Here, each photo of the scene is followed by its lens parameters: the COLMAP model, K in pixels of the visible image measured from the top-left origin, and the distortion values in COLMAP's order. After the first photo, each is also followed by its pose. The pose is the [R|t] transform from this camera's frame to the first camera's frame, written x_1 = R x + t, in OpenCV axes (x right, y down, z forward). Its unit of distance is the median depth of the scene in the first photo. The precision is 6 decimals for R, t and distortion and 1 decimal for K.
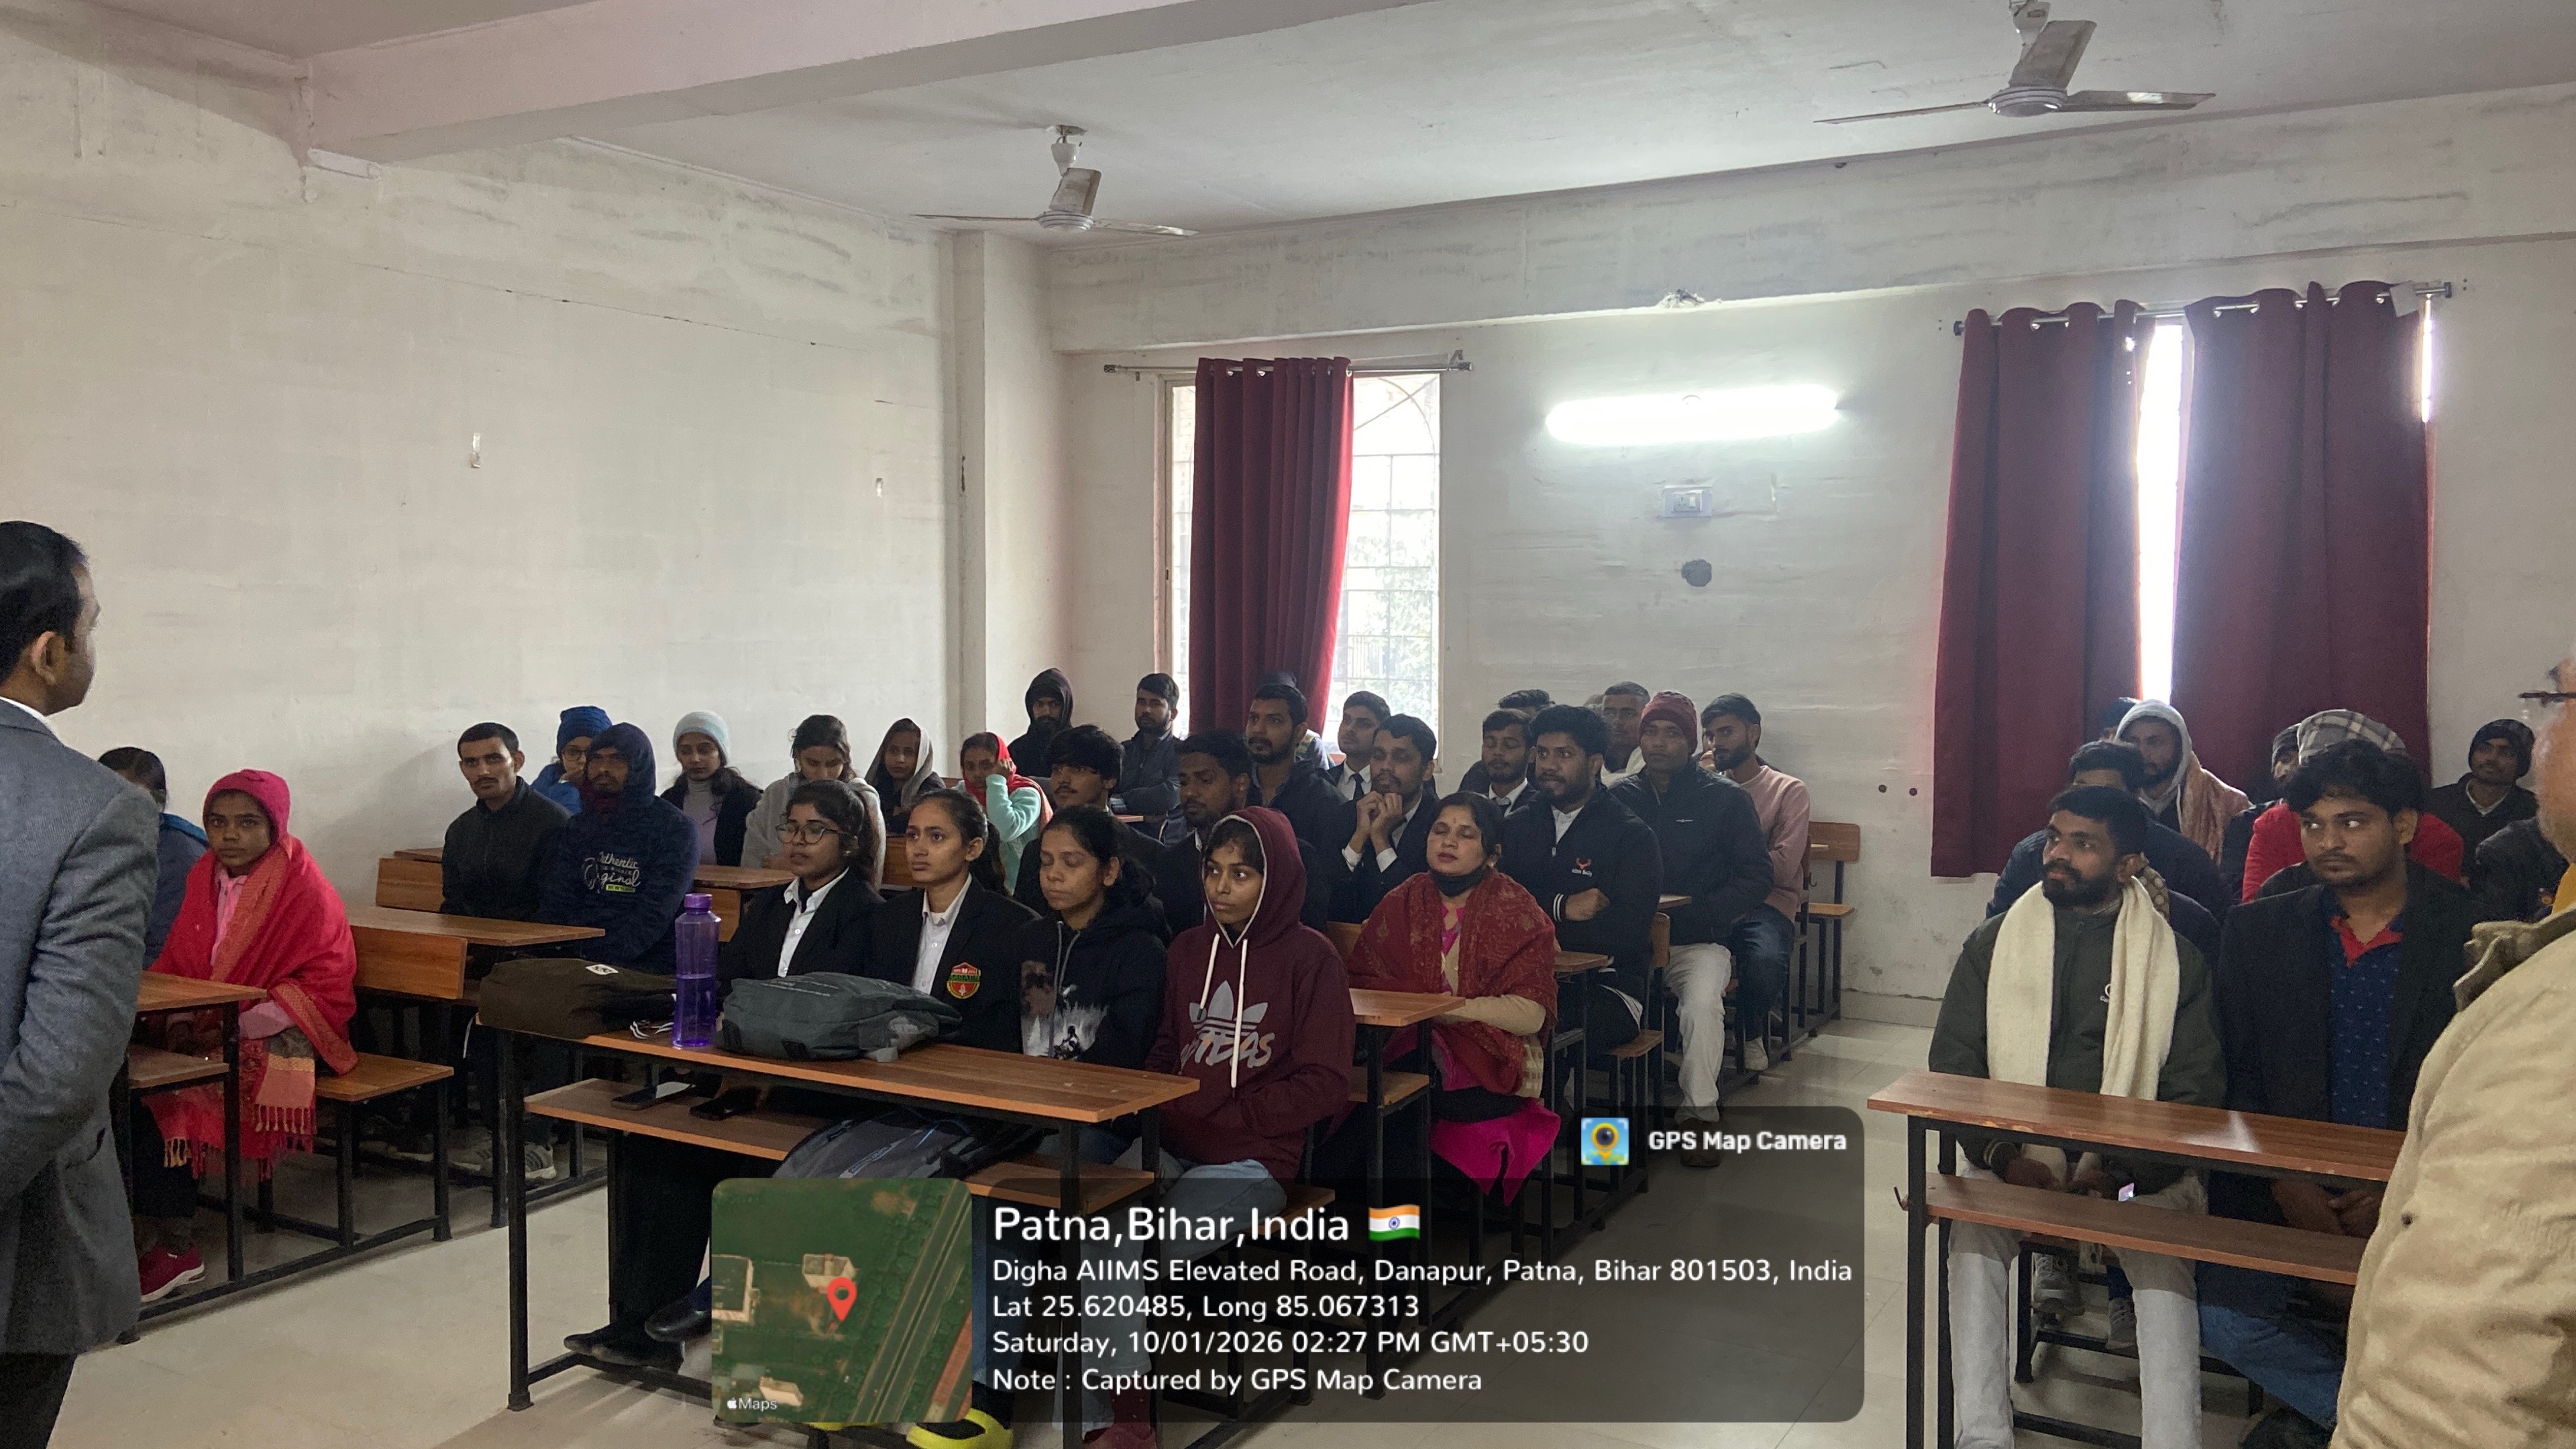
lens RADIAL K [[1982.5, 0, 1273.2], [0, 1982.5, 705.5], [0, 0, 1]] dist [0.119870, -0.131475]
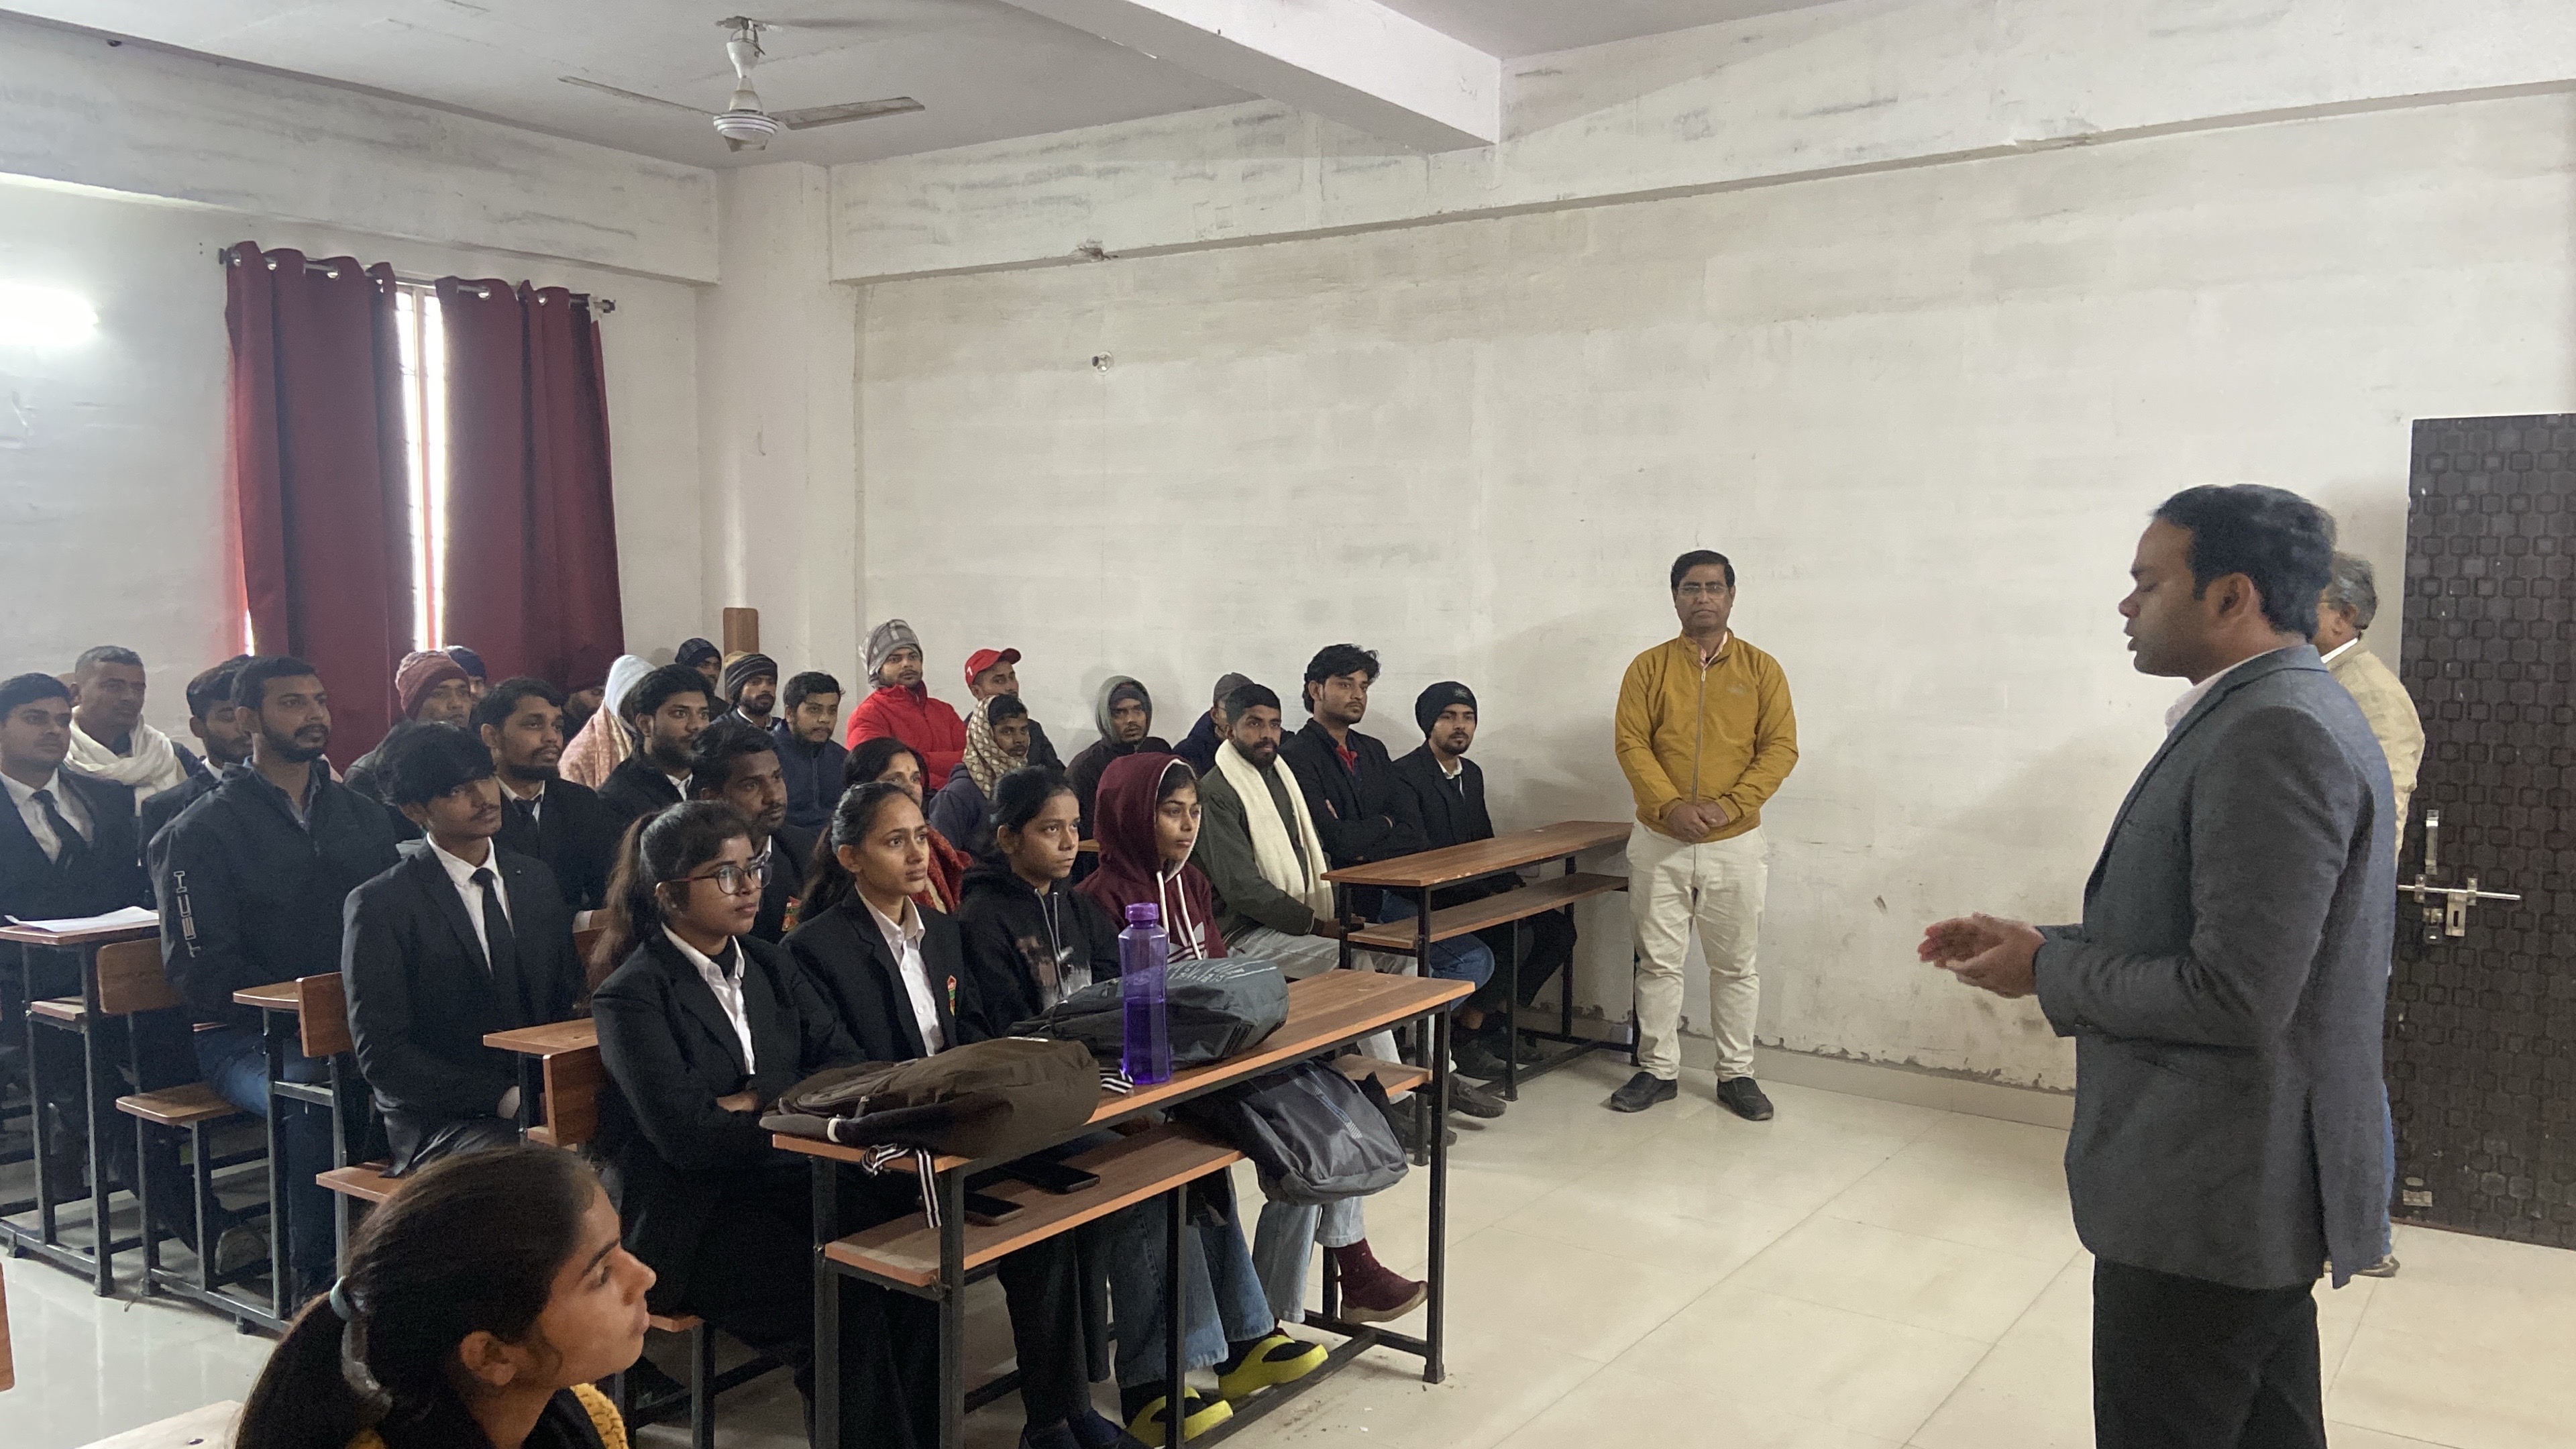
lens RADIAL K [[1968.1, 0, 1274.1], [0, 1968.1, 730.1], [0, 0, 1]] dist [0.113921, -0.145483]
pose [[0.090928, -0.079672, 0.992665, -0.518327], [0.043186, 0.996172, 0.075998, -0.018203], [-0.994921, 0.035959, 0.094021, 0.410029]]
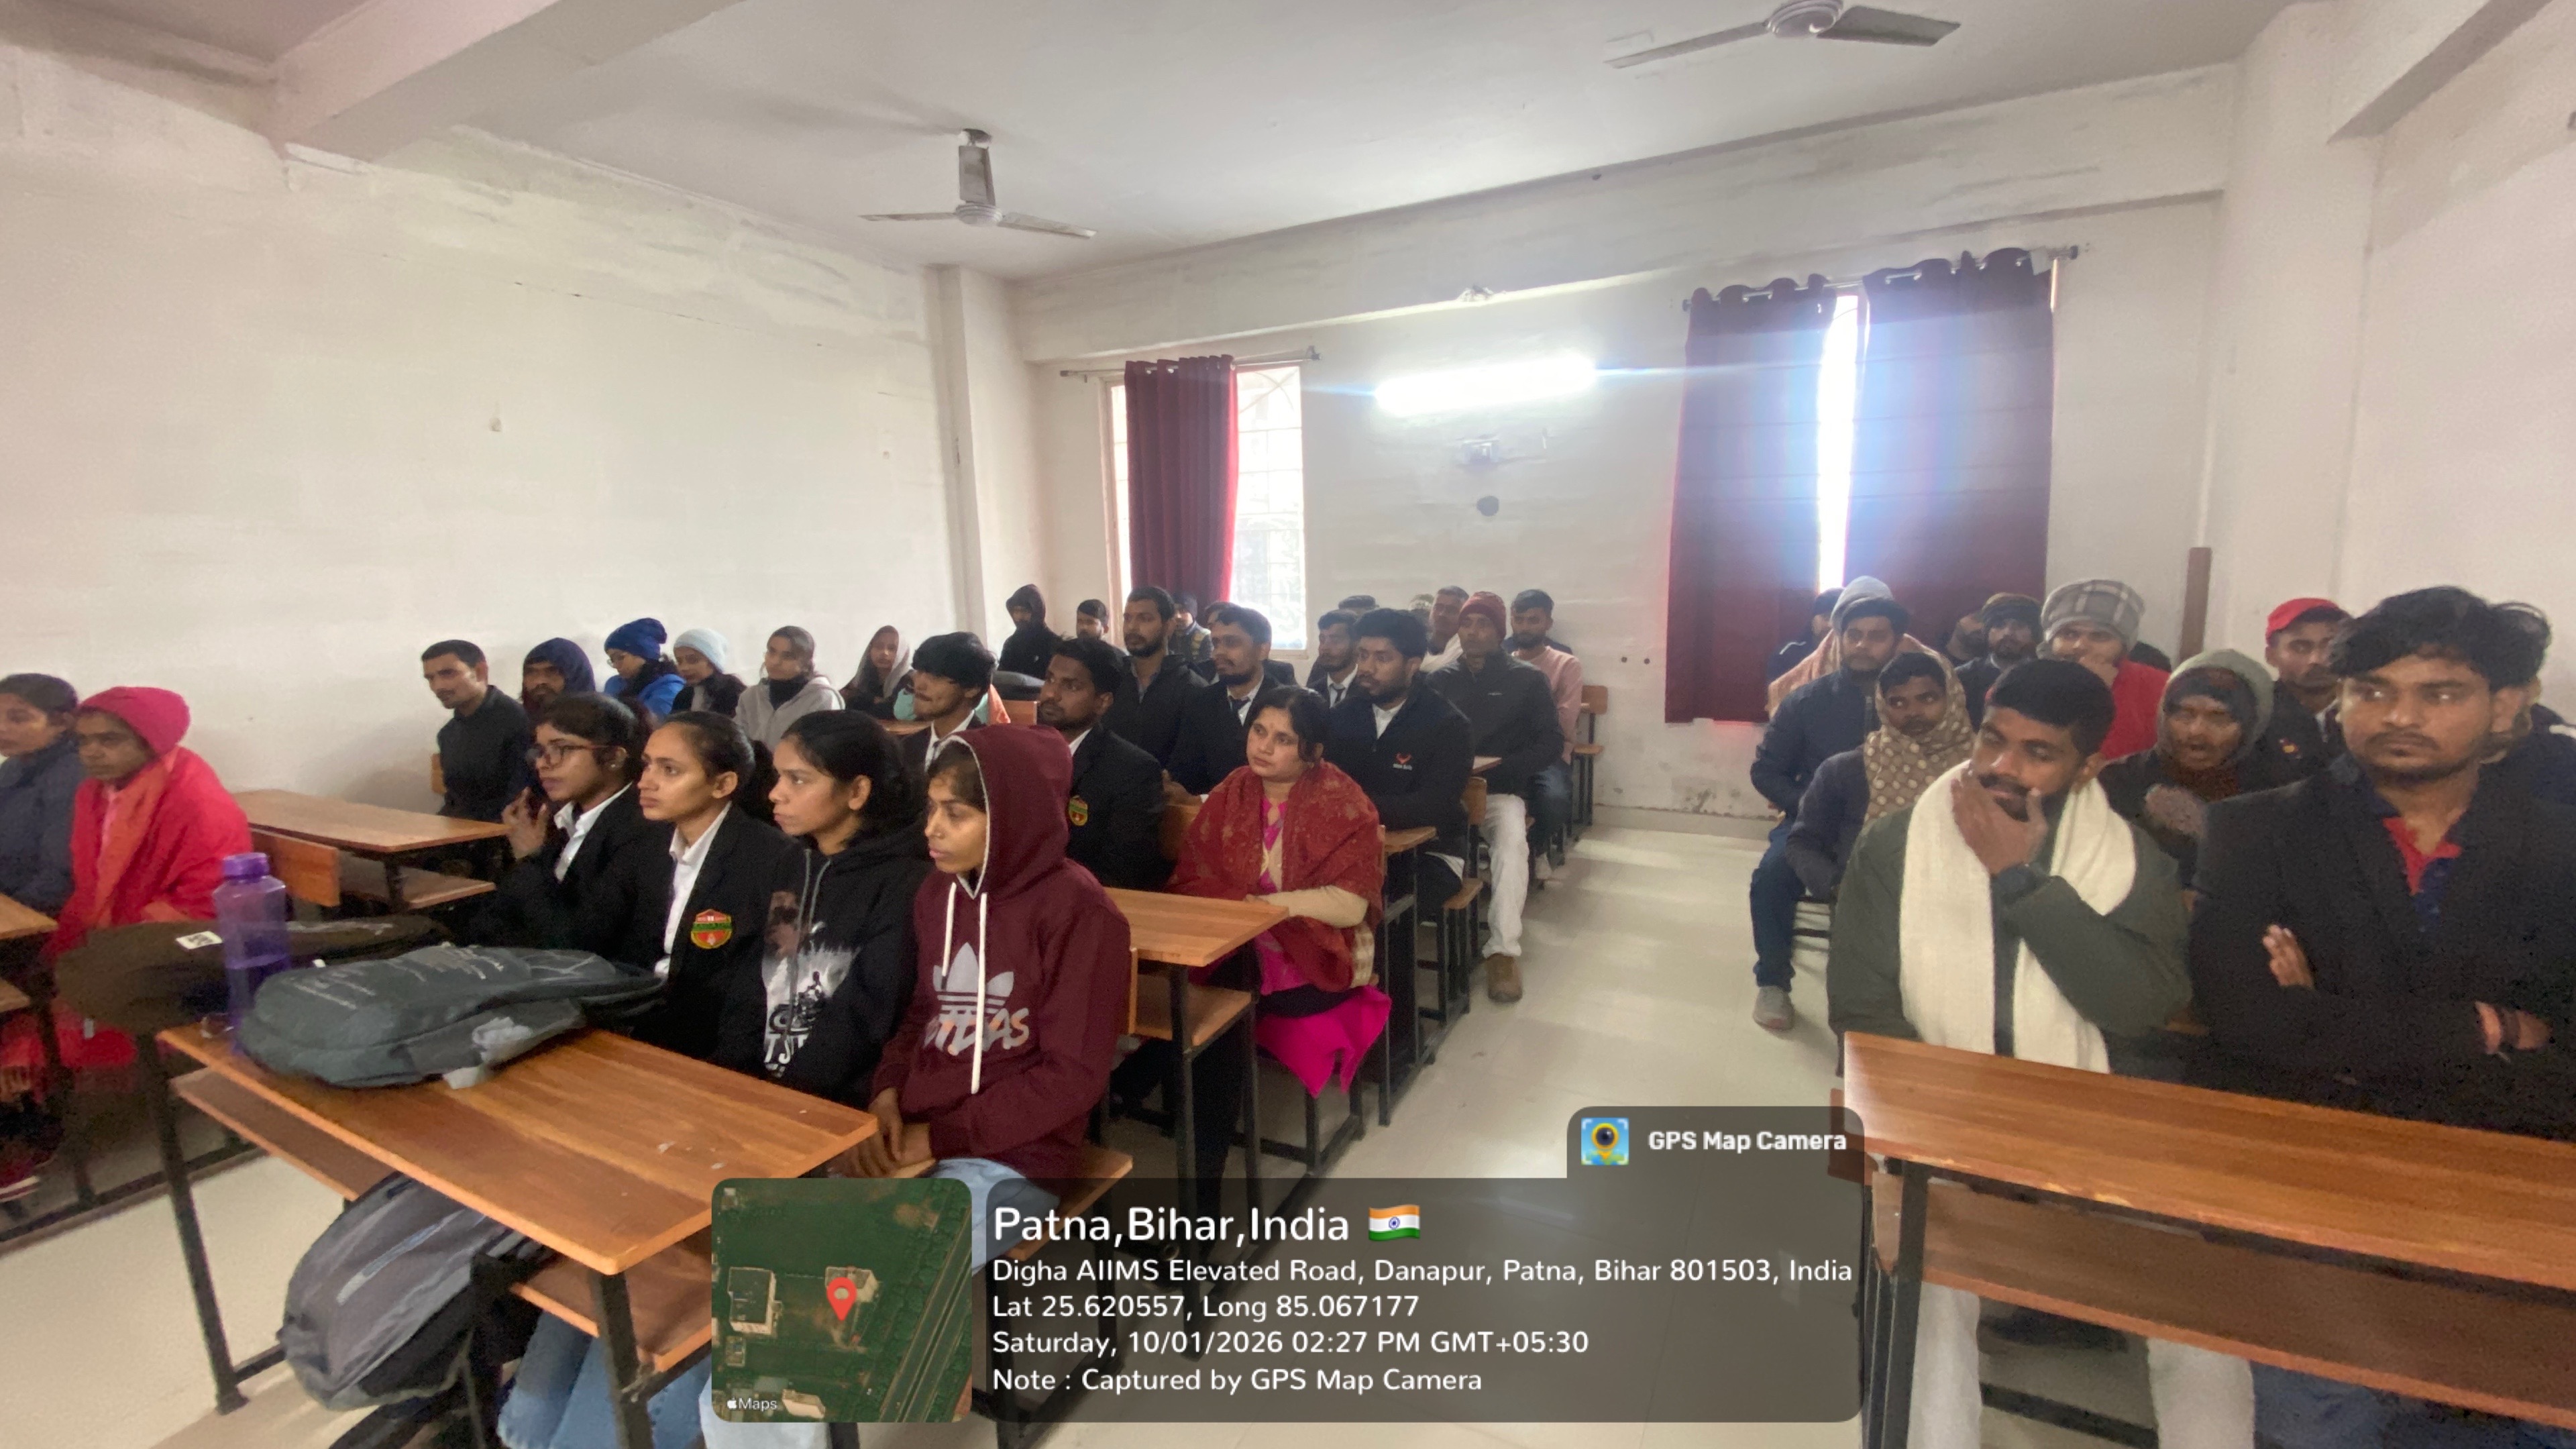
lens RADIAL K [[1037.2, 0, 1285.0], [0, 1037.2, 730.2], [0, 0, 1]] dist [0.036183, -0.030844]
pose [[0.998780, -0.033100, 0.036657, 0.042820], [0.029126, 0.994141, 0.104095, 0.008130], [-0.039888, -0.102900, 0.993892, 0.284371]]
